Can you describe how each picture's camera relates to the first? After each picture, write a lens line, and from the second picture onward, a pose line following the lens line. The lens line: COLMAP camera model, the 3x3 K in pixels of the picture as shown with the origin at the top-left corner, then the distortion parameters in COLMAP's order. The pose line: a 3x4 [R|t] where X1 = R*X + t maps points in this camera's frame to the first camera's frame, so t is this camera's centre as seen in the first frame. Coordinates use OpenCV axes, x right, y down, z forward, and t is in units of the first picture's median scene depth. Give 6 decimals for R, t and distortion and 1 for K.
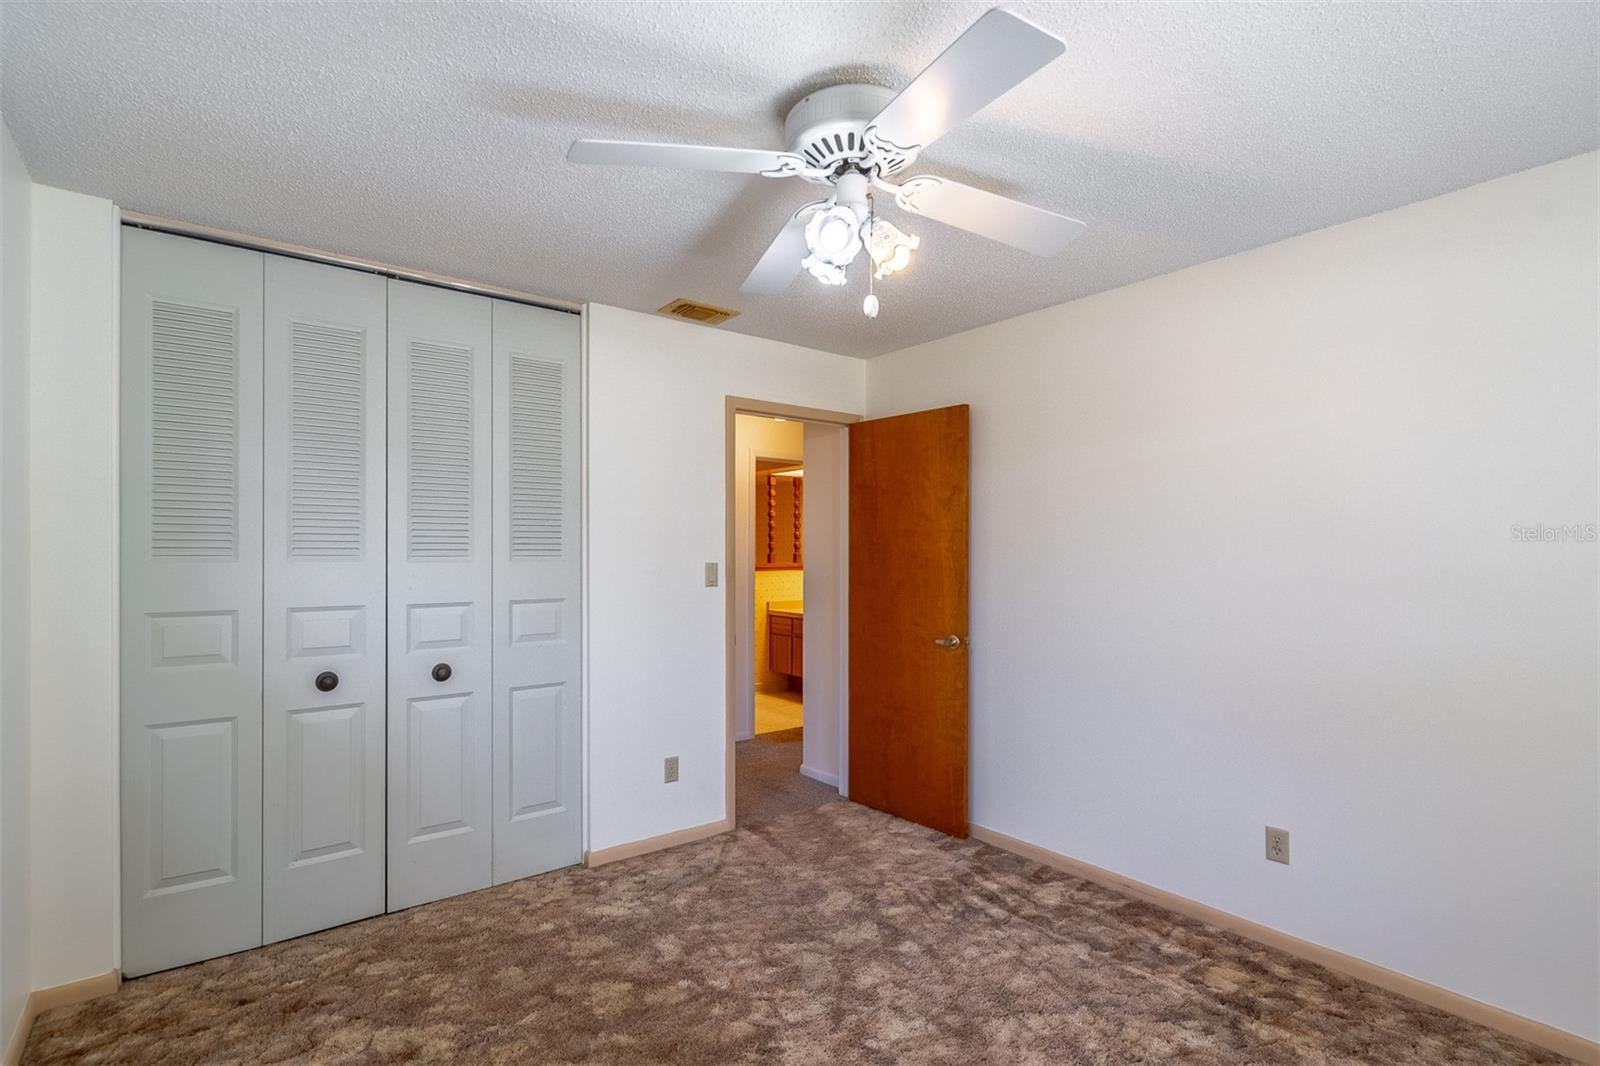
lens RADIAL K [[764.9, 0, 798.3], [0, 764.9, 541.6], [0, 0, 1]] dist [0.003891, -0.001771]
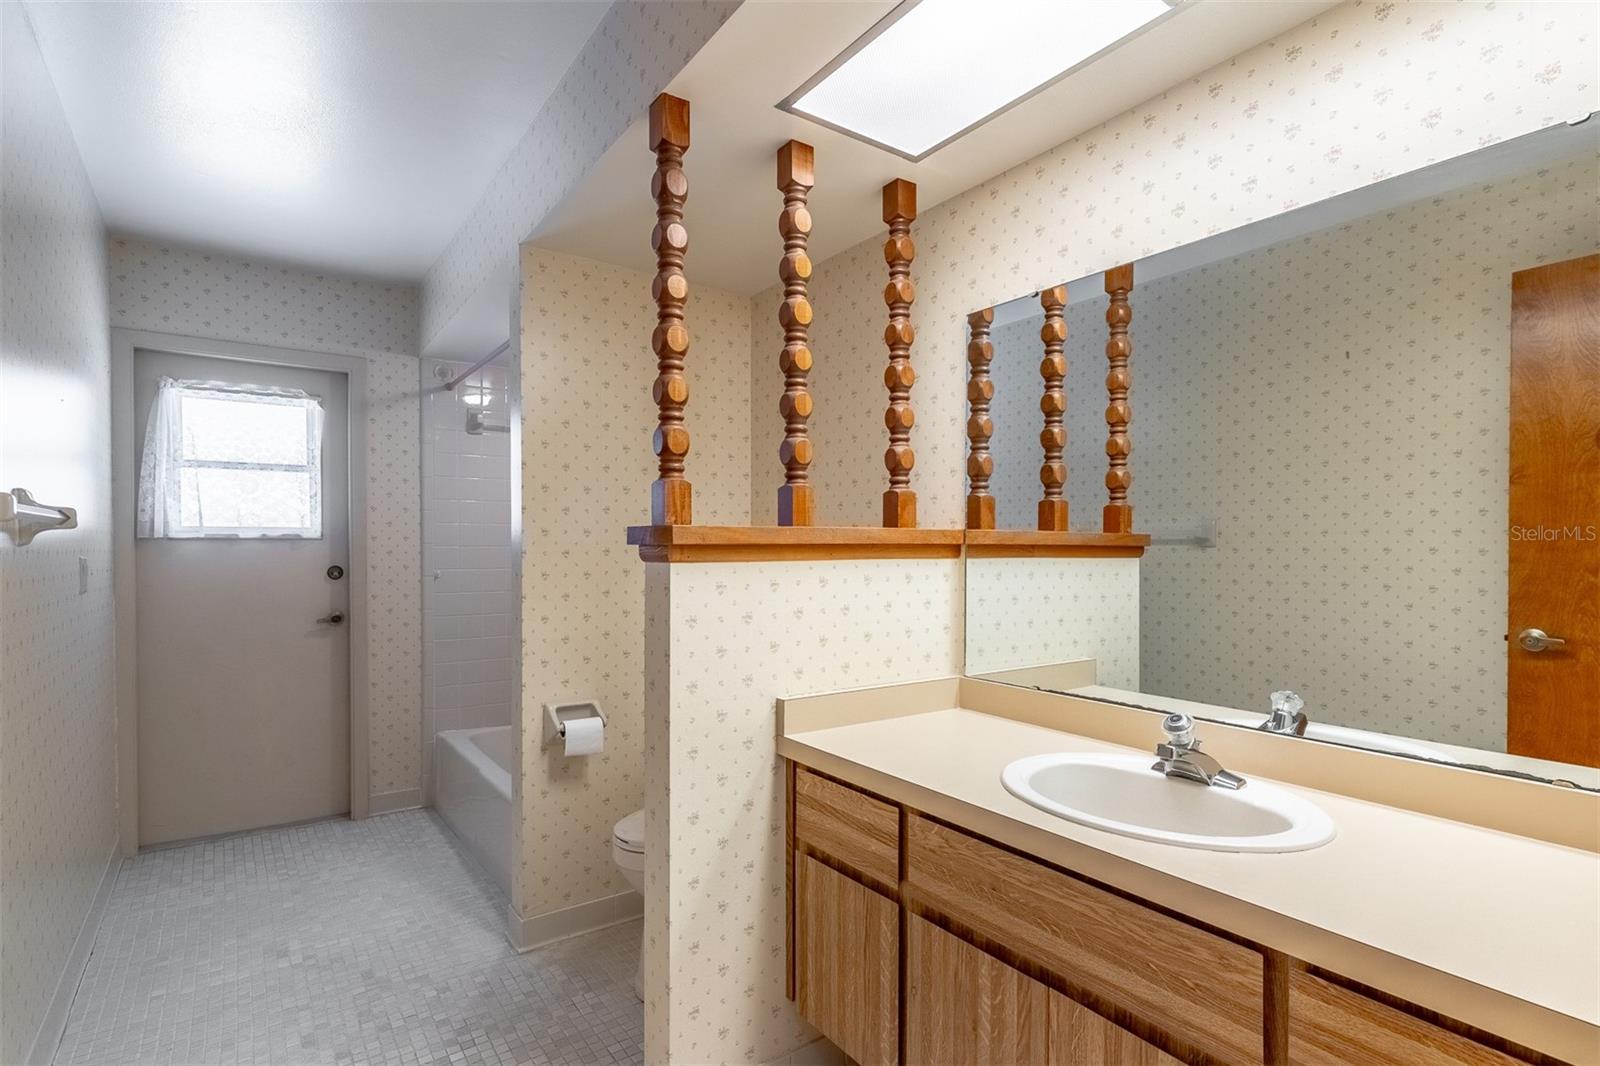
lens RADIAL K [[764.9, 0, 800.3], [0, 764.9, 538.0], [0, 0, 1]] dist [0.003891, -0.001771]
pose [[0.999307, 0.002308, -0.037155, -0.025153], [-0.001677, 0.999854, 0.017013, 0.027657], [0.037189, -0.016939, 0.999165, 0.767387]]
